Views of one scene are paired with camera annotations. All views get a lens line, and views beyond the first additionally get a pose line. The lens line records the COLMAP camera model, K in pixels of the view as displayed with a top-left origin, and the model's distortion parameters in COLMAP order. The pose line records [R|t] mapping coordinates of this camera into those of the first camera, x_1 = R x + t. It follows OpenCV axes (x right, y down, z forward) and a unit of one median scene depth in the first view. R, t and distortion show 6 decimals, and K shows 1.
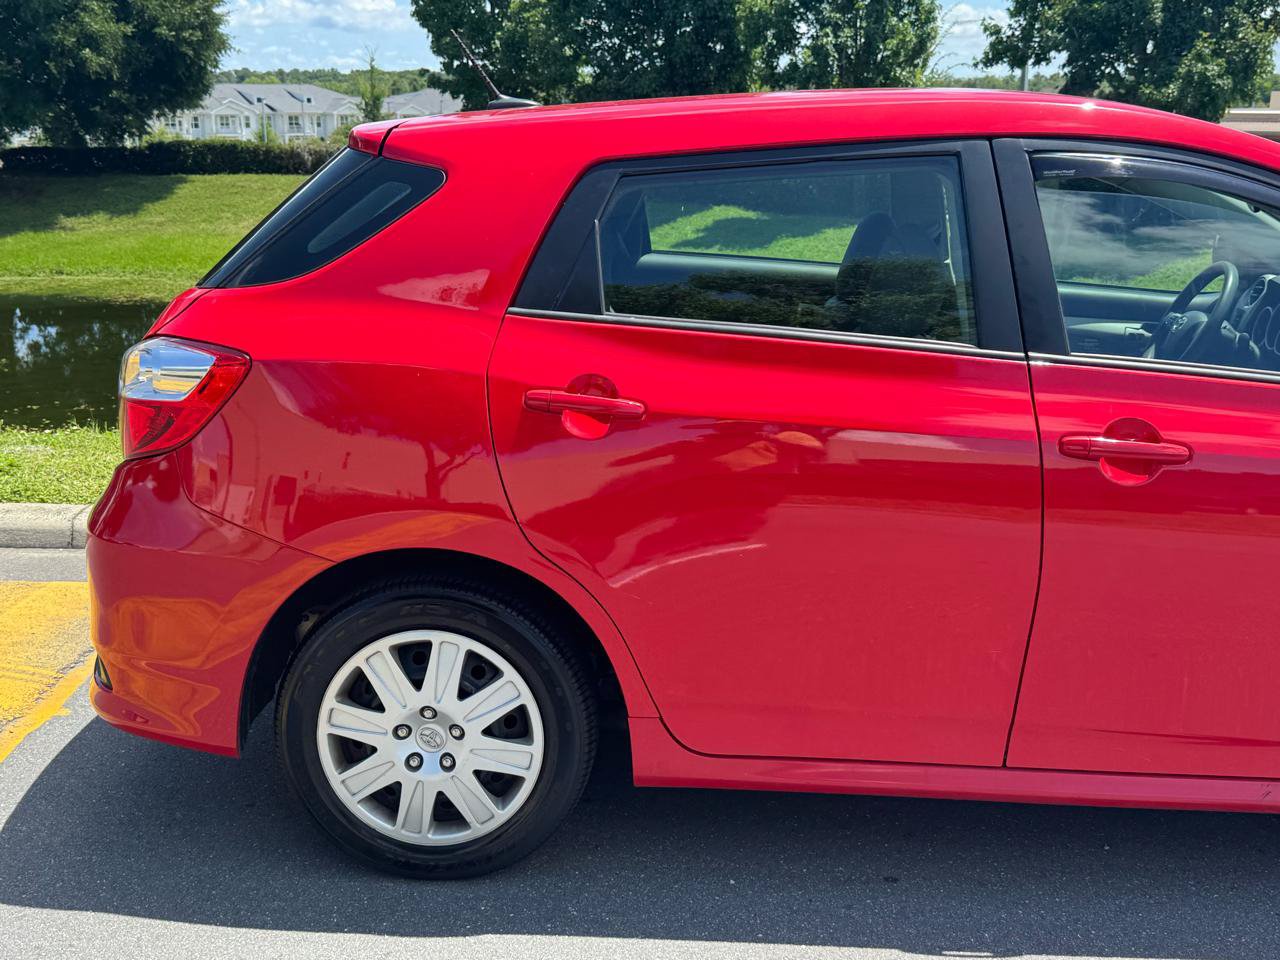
lens RADIAL K [[1435.2, 0, 643.7], [0, 1435.2, 485.2], [0, 0, 1]] dist [0.059865, 0.000000]
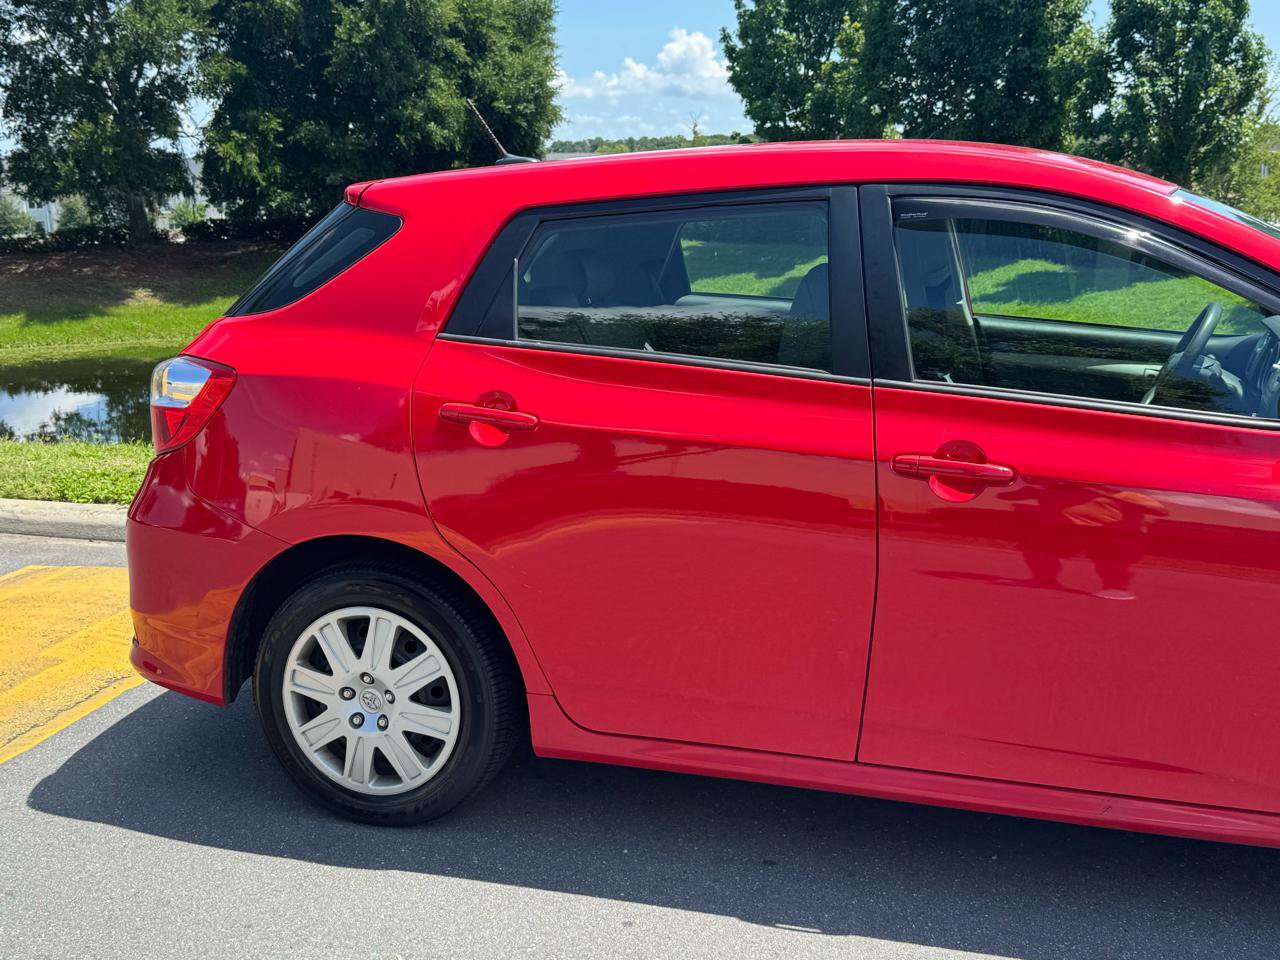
lens RADIAL K [[1435.2, 0, 625.7], [0, 1435.2, 485.5], [0, 0, 1]] dist [0.059865, 0.000000]
pose [[0.970615, 0.032636, -0.238415, 0.325976], [-0.041903, 0.998546, -0.033904, 0.032035], [0.236962, 0.042898, 0.970571, -0.092412]]
